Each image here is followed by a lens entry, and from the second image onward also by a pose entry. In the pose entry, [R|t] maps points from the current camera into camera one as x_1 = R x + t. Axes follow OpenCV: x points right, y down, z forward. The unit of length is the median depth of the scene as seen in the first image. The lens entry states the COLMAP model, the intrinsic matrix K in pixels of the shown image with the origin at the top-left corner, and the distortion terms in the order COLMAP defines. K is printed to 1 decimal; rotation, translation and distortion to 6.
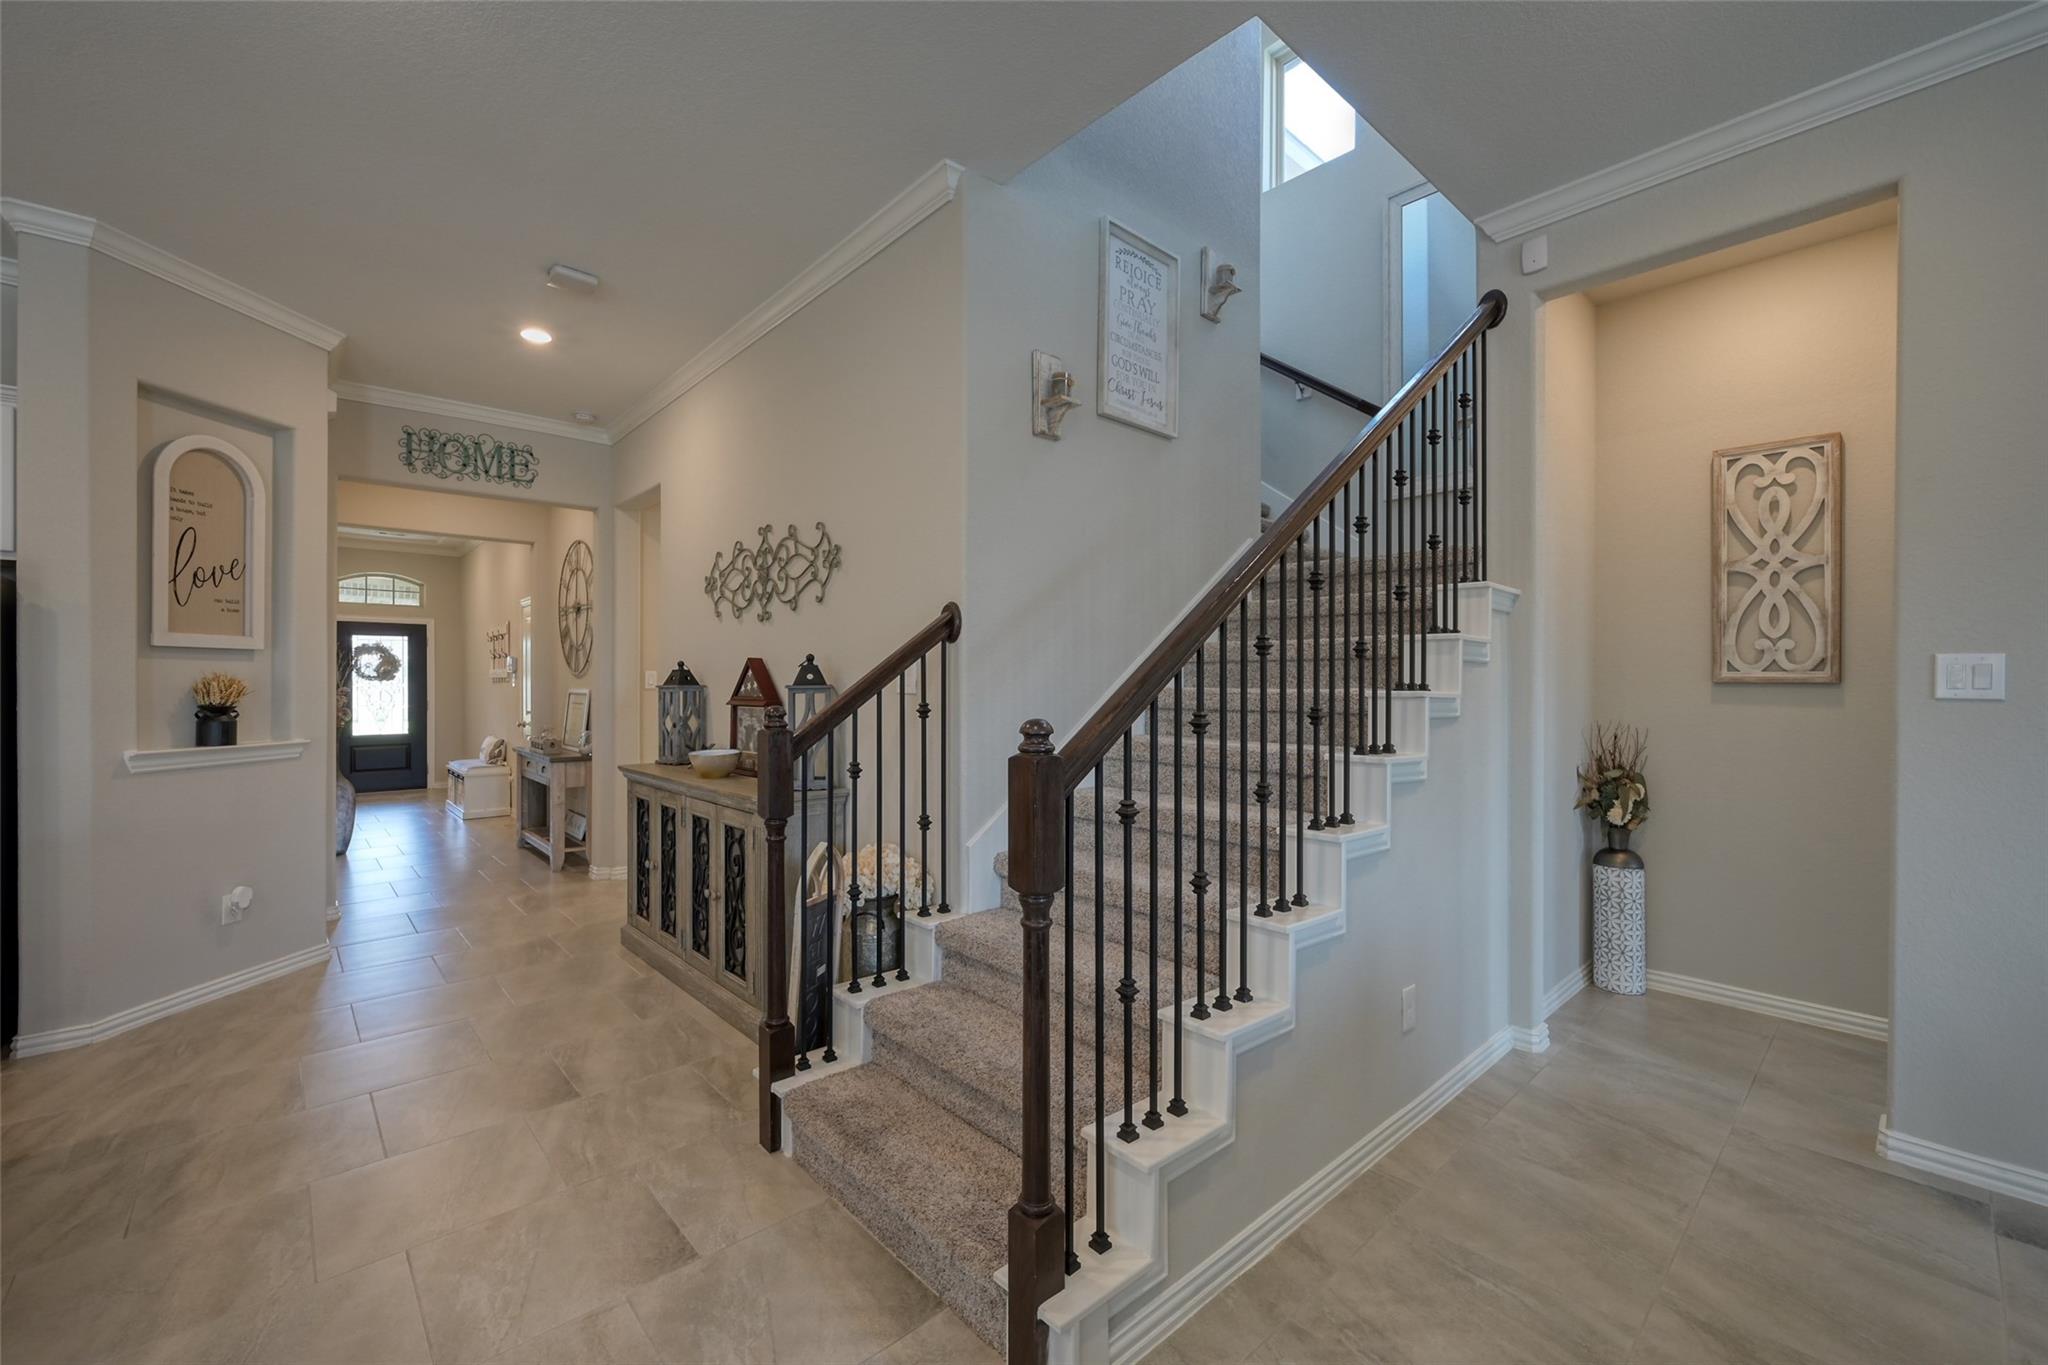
lens RADIAL K [[834.4, 0, 1024.0], [0, 834.4, 682.5], [0, 0, 1]] dist [-0.003928, 0.000675]
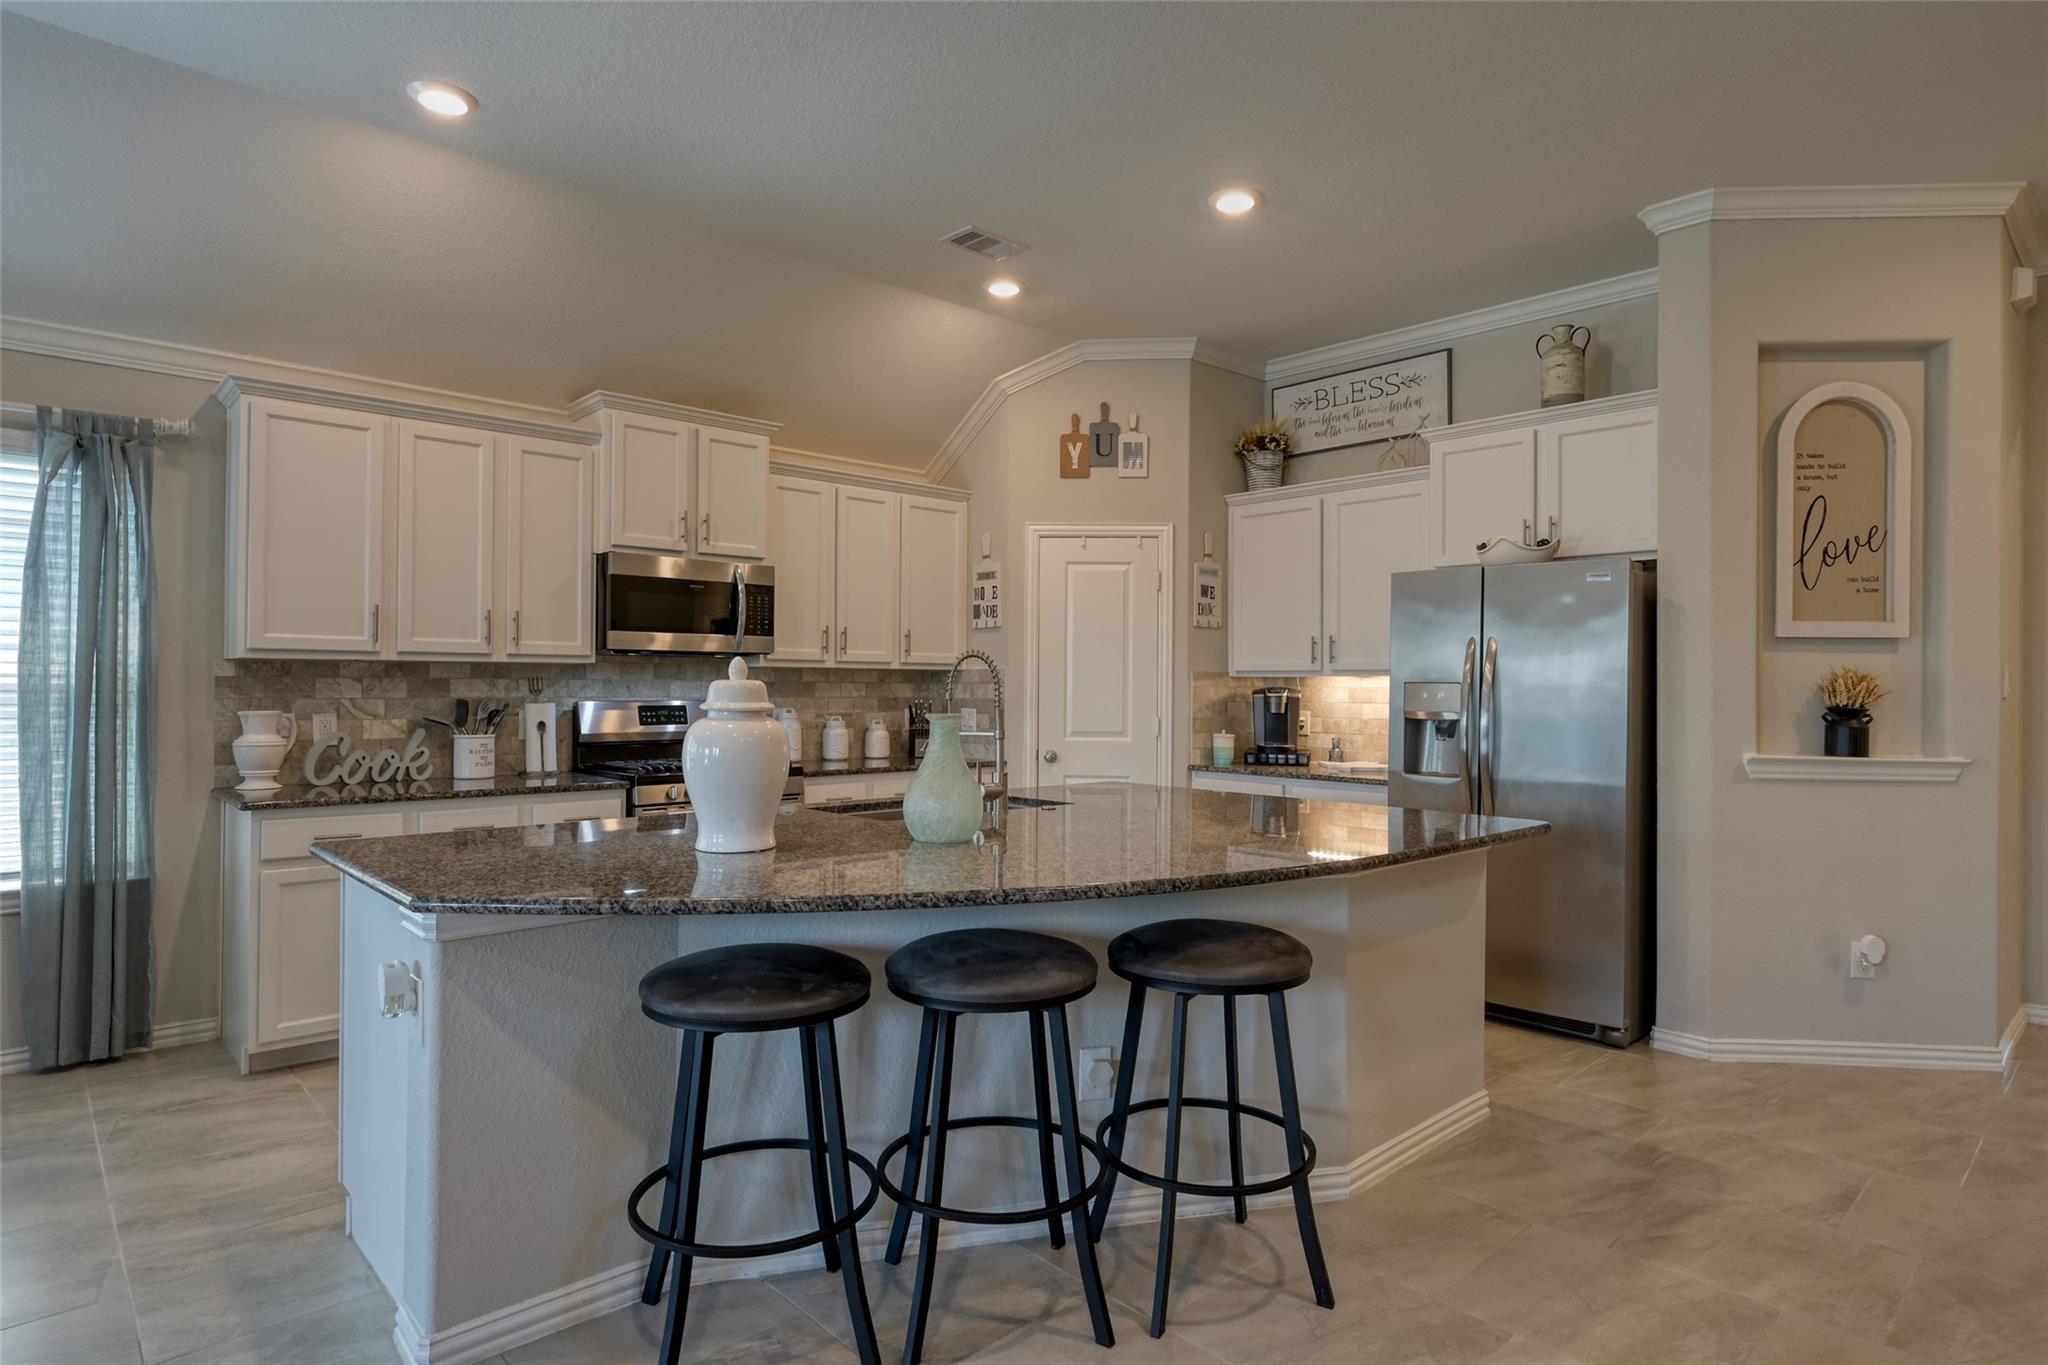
lens RADIAL K [[1098.0, 0, 1024.0], [0, 1098.0, 682.5], [0, 0, 1]] dist [-0.002039, -0.001204]
pose [[0.015508, -0.005688, -0.999864, 0.102464], [-0.010987, 0.999922, -0.005859, 0.019125], [0.999819, 0.011076, 0.015444, 0.177421]]
